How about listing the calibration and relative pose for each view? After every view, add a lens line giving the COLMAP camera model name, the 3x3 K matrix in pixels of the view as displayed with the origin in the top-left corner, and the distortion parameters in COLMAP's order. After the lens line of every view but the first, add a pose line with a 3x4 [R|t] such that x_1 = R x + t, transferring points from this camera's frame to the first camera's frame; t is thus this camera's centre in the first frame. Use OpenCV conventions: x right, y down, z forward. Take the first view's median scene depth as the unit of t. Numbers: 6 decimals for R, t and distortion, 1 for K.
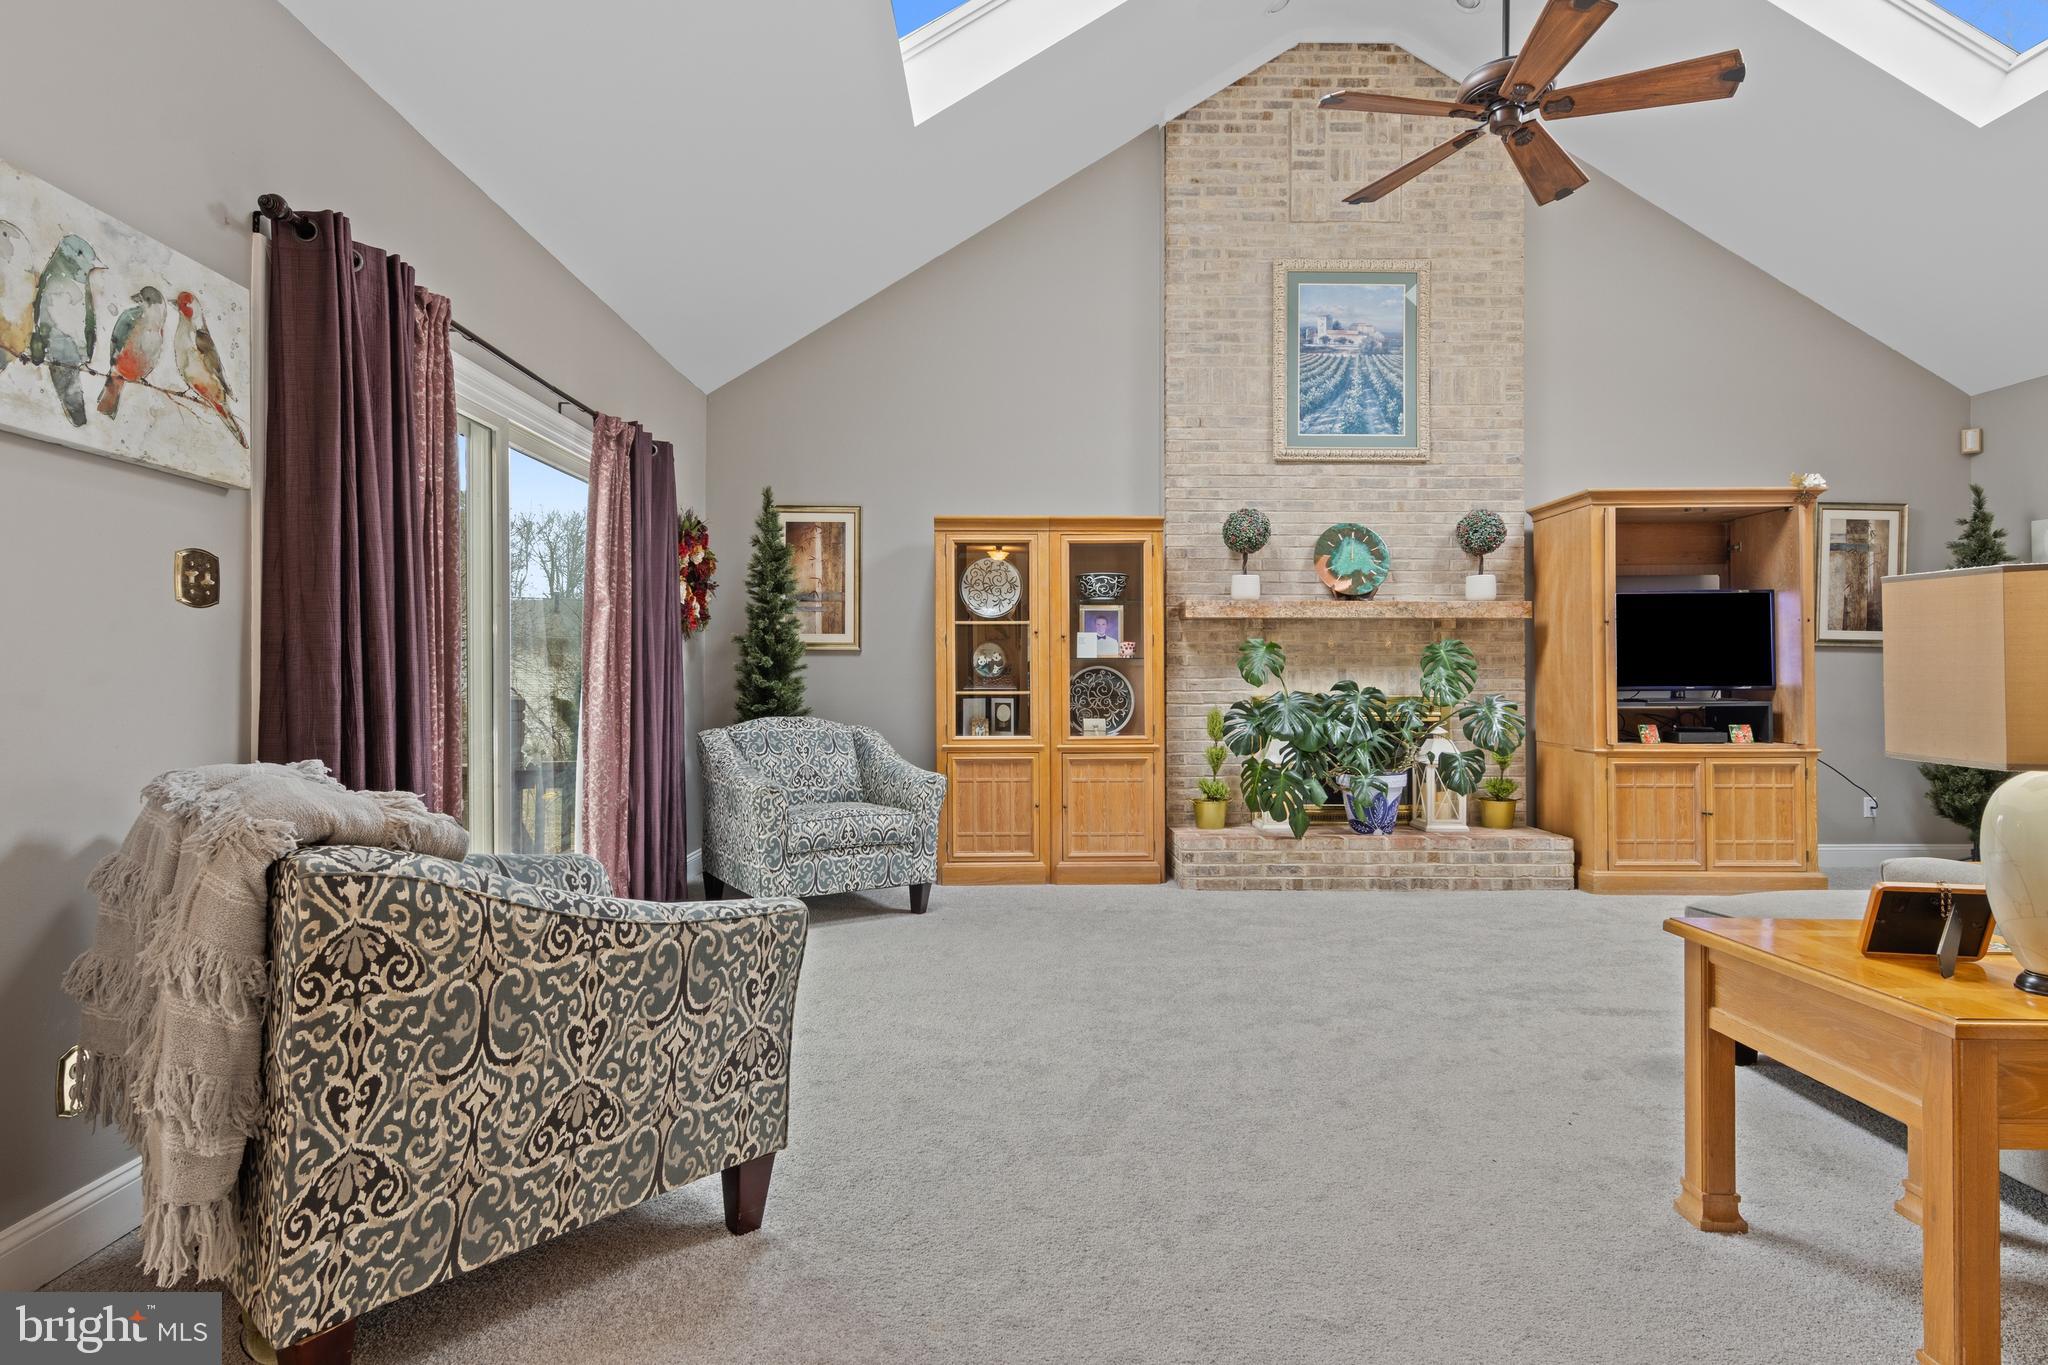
lens RADIAL K [[1058.5, 0, 1019.7], [0, 1058.5, 664.2], [0, 0, 1]] dist [0.013711, -0.000915]
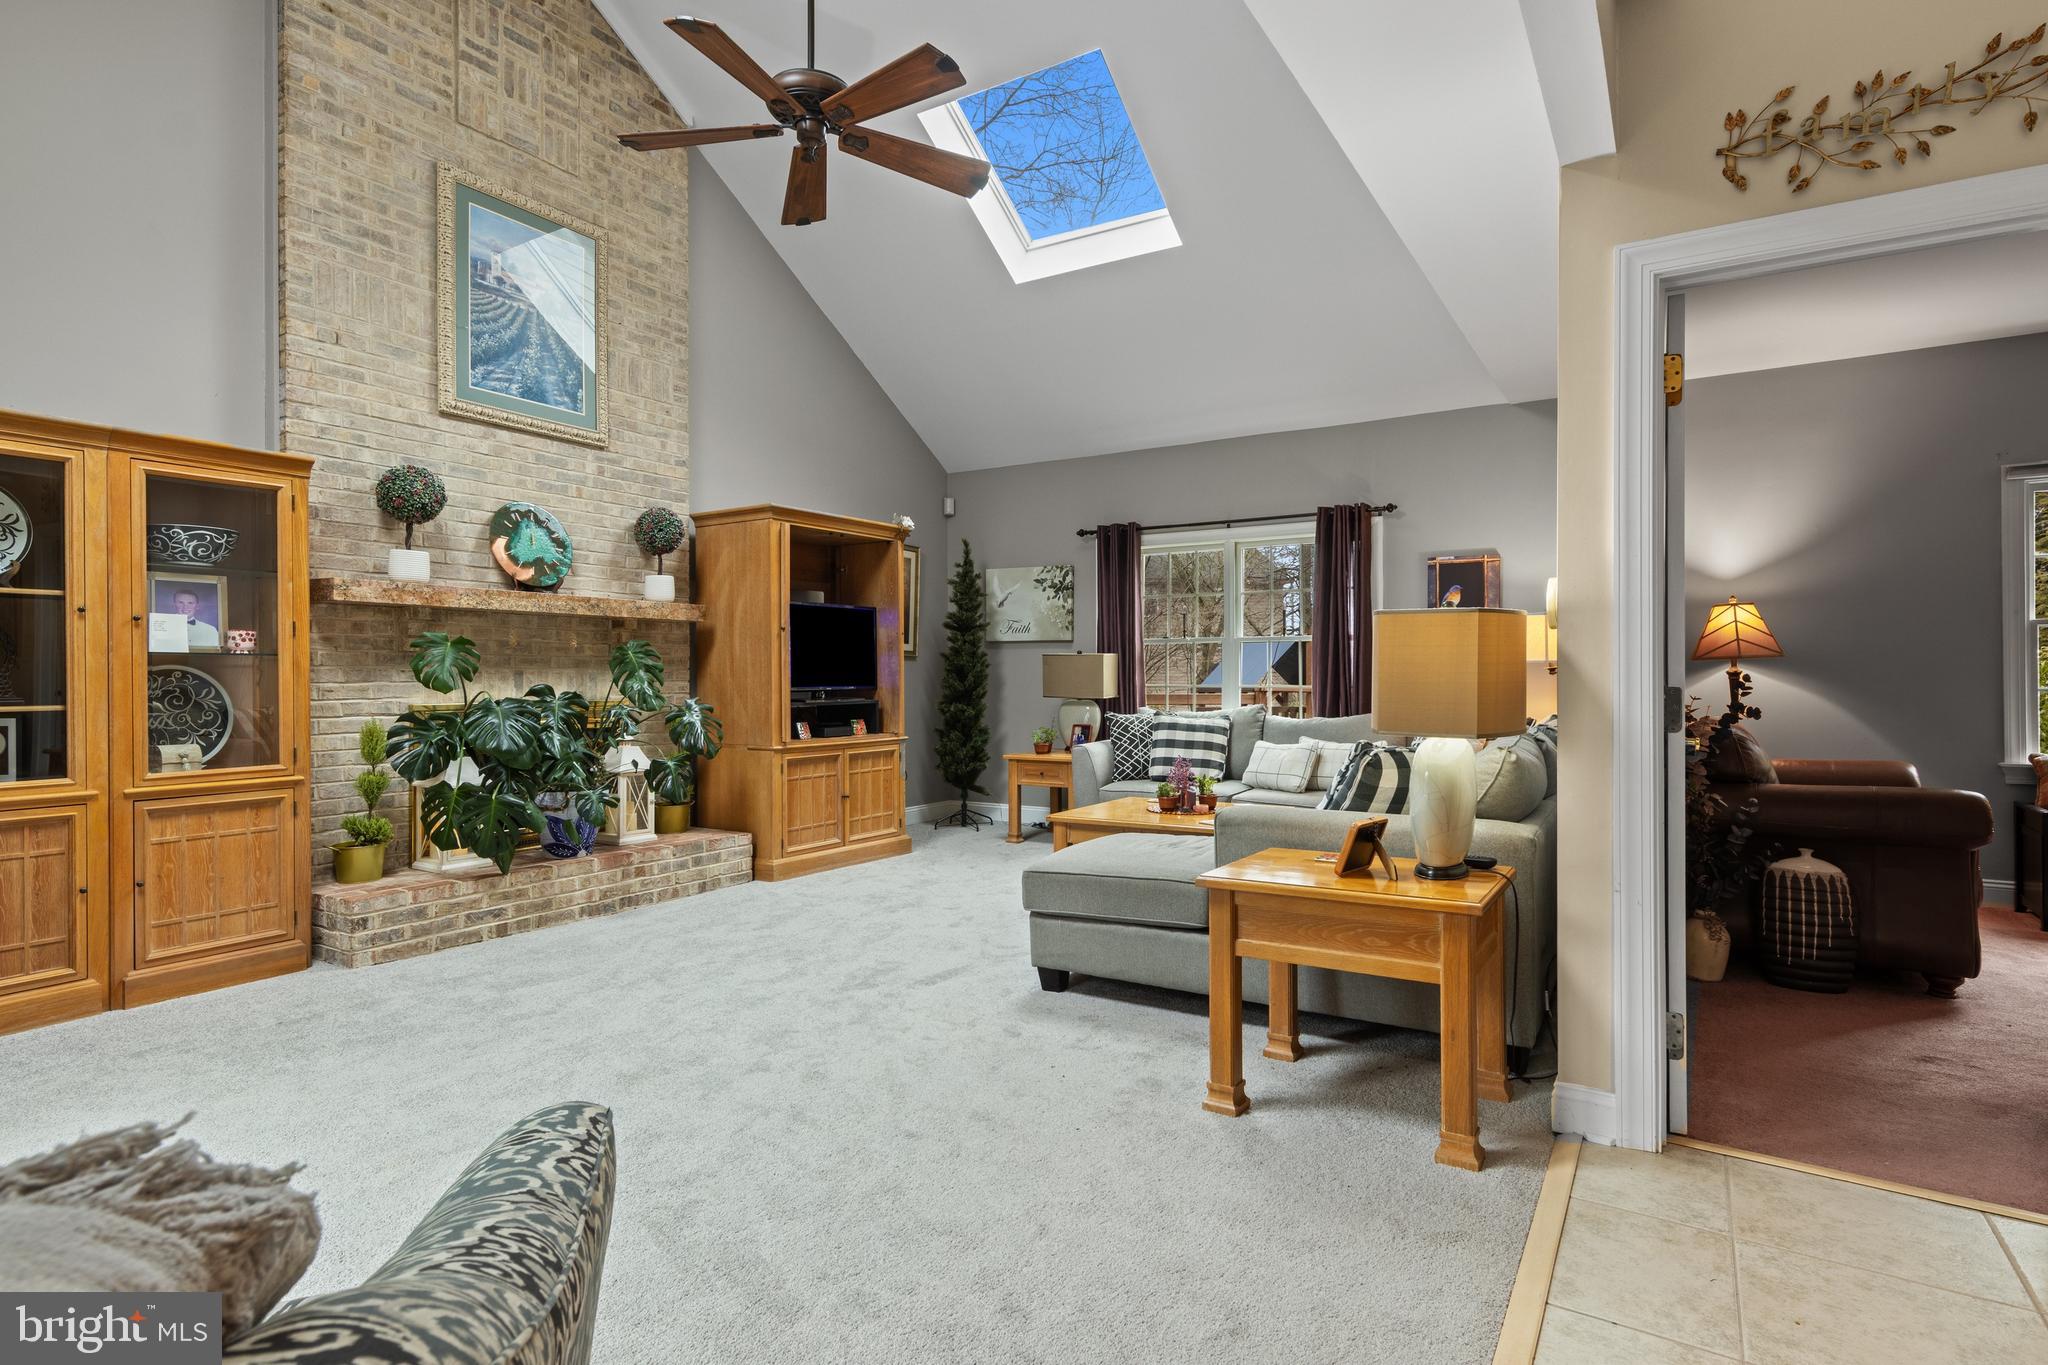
lens RADIAL K [[1050.2, 0, 1026.8], [0, 1050.2, 679.5], [0, 0, 1]] dist [0.012781, -0.003698]
pose [[0.539994, -0.002366, 0.841665, -0.197667], [-0.007932, 0.999937, 0.007900, 0.001257], [-0.841631, -0.010942, 0.539942, 0.195321]]
